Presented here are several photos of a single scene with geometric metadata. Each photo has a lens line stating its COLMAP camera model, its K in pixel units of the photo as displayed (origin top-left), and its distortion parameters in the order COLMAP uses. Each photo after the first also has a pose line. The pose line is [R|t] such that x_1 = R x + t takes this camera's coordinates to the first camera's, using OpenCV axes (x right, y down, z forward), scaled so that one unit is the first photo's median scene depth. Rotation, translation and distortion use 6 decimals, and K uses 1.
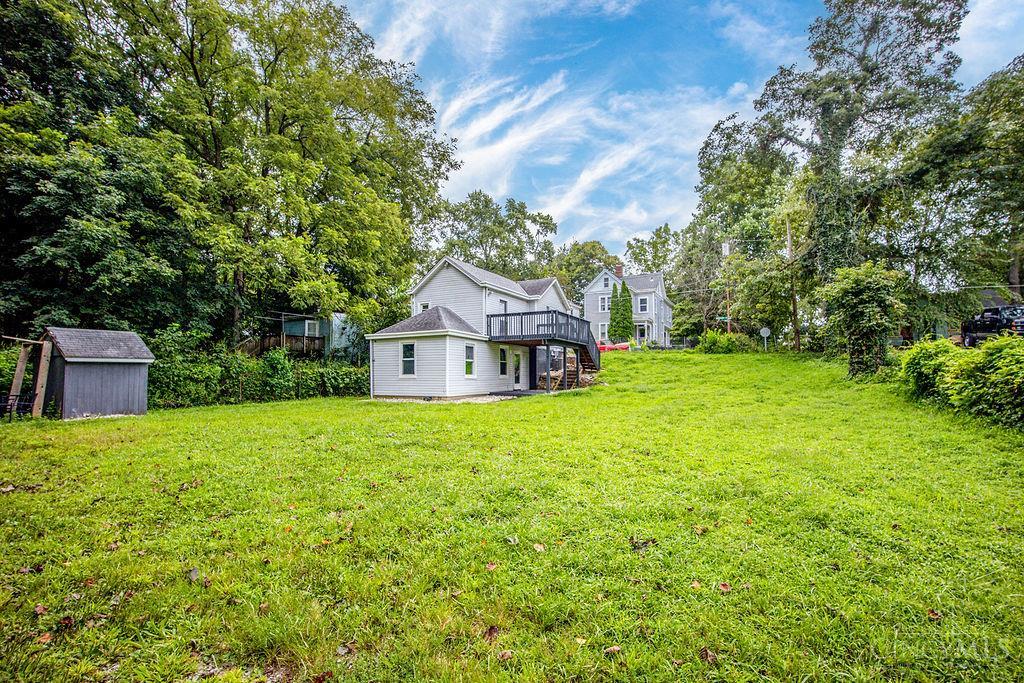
lens RADIAL K [[447.1, 0, 526.7], [0, 447.1, 341.2], [0, 0, 1]] dist [-0.004014, -0.000087]
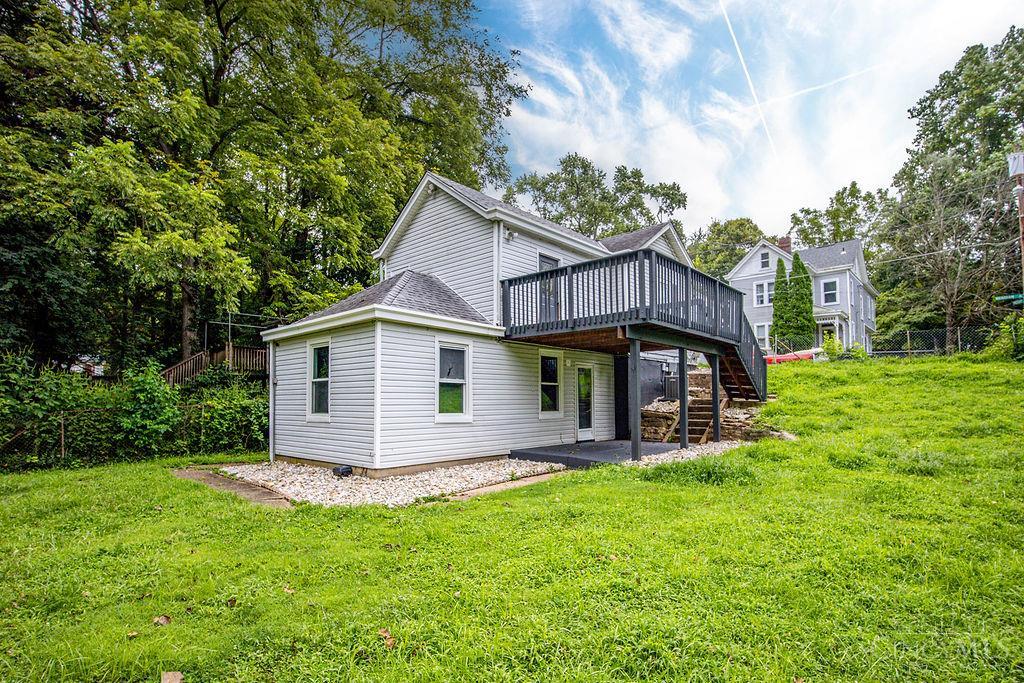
lens RADIAL K [[502.7, 0, 532.6], [0, 502.7, 364.2], [0, 0, 1]] dist [-0.002899, -0.000151]
pose [[0.969429, -0.019732, -0.244579, 0.039706], [0.020169, 0.999796, -0.000719, 0.016246], [0.244543, -0.004236, 0.969629, 0.307760]]
